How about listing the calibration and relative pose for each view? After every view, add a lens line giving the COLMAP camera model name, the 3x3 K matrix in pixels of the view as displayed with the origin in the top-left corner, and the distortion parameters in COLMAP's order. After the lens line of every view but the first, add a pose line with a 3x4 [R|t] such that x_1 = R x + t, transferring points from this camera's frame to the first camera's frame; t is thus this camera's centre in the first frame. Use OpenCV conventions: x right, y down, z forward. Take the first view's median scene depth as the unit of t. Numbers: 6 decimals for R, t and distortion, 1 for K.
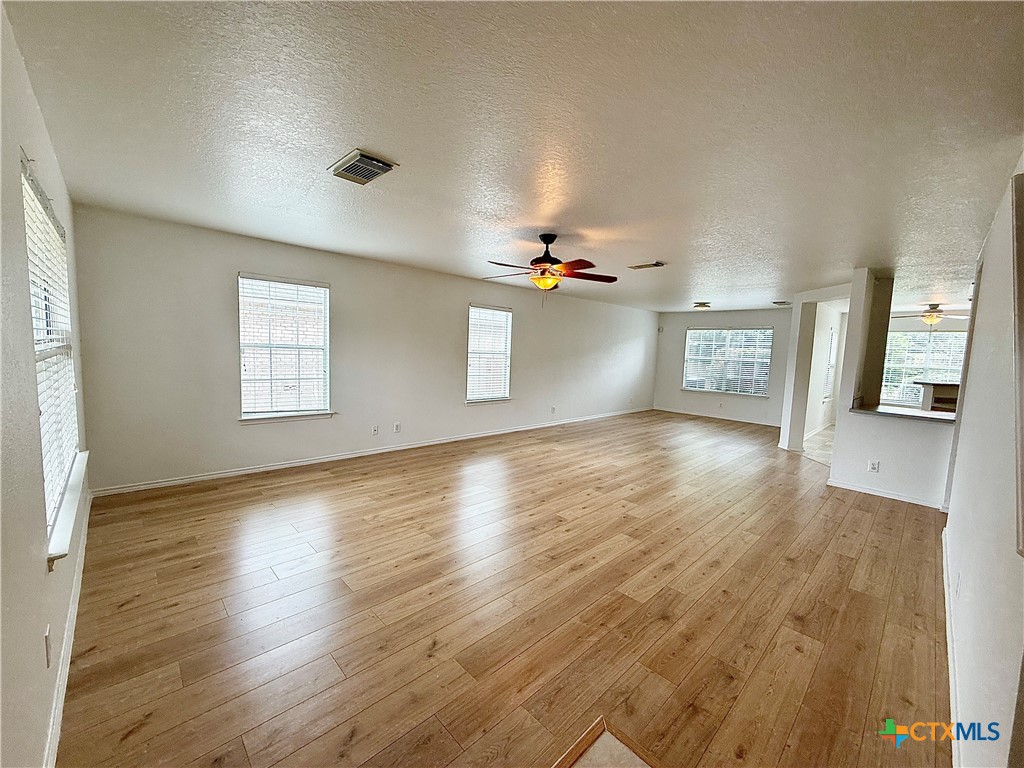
lens RADIAL K [[407.7, 0, 517.2], [0, 407.7, 386.1], [0, 0, 1]] dist [0.001039, 0.000224]
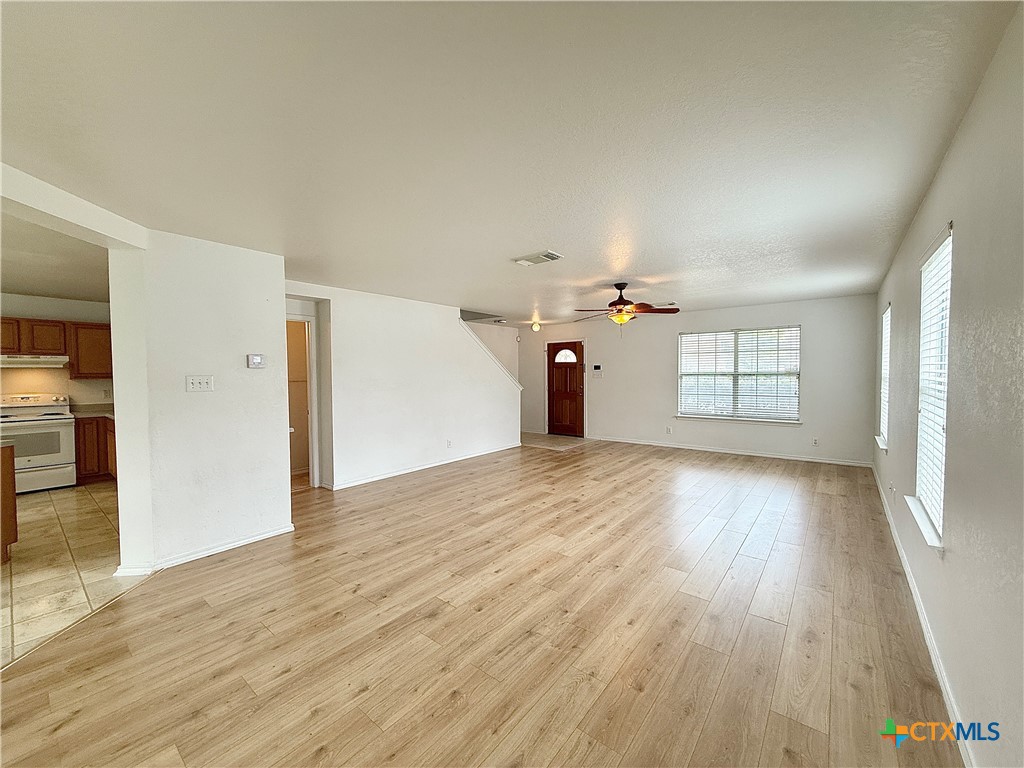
lens RADIAL K [[407.7, 0, 512.8], [0, 407.7, 384.0], [0, 0, 1]] dist [0.001039, 0.000224]
pose [[-0.993071, -0.028544, -0.113998, 0.475794], [-0.042154, 0.992021, 0.118817, -0.158562], [0.109697, 0.122799, -0.986350, 1.932315]]
